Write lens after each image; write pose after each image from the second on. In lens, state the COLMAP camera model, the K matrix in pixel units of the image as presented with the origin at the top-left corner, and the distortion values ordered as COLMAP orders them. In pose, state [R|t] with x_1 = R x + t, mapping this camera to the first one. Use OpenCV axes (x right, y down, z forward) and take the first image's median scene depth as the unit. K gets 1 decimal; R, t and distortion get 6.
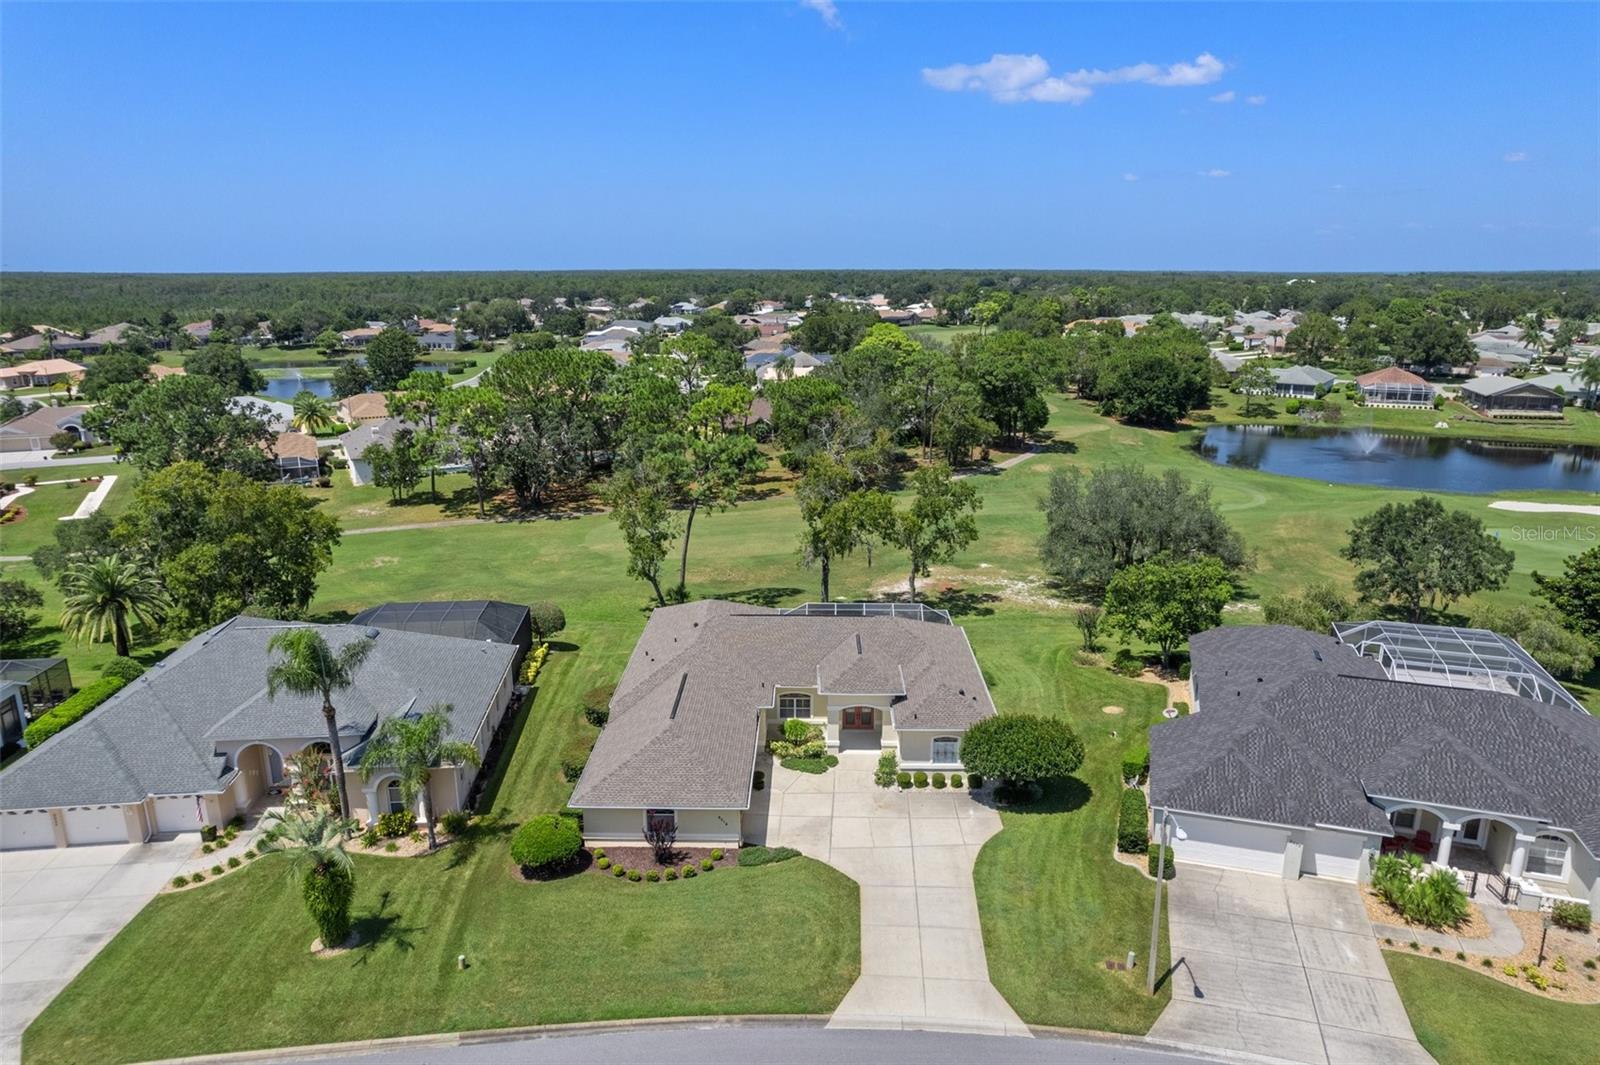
lens RADIAL K [[1011.2, 0, 804.4], [0, 1011.2, 555.2], [0, 0, 1]] dist [-0.062229, 0.069171]
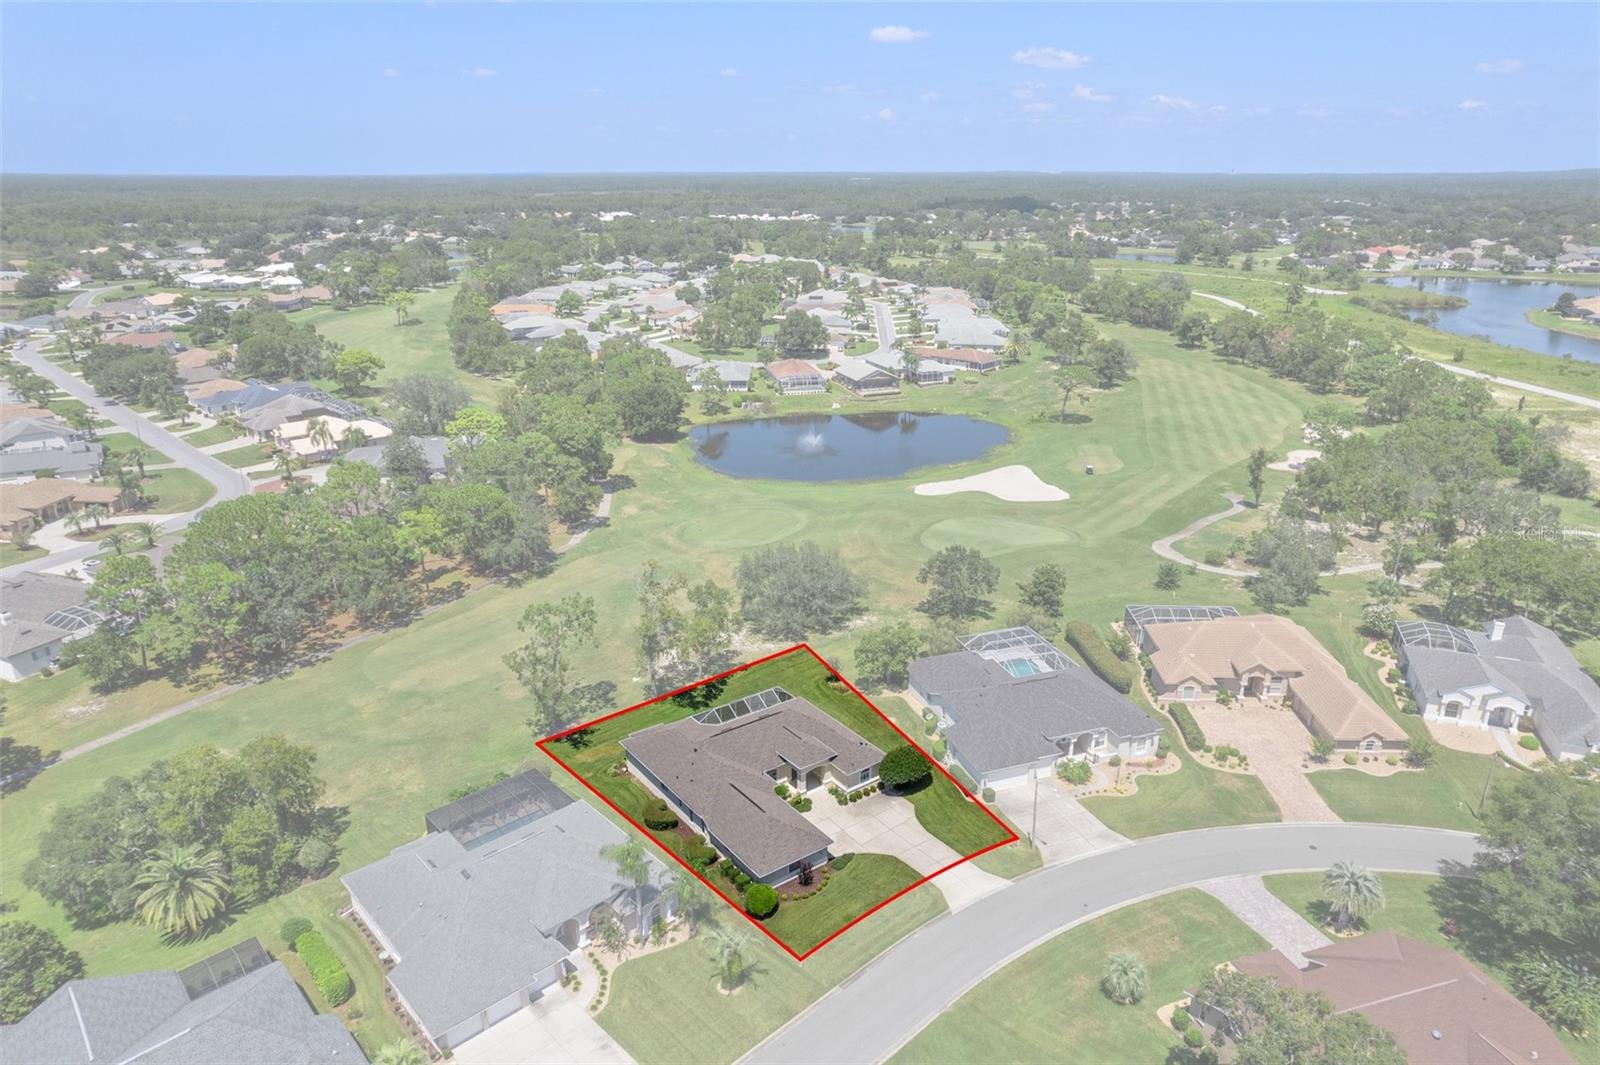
lens RADIAL K [[1011.2, 0, 804.4], [0, 1011.2, 555.2], [0, 0, 1]] dist [-0.062229, 0.069171]
pose [[0.791837, -0.213905, 0.572048, -0.404077], [0.161141, 0.976642, 0.142140, -0.213808], [-0.589091, -0.020371, 0.807810, -0.200164]]
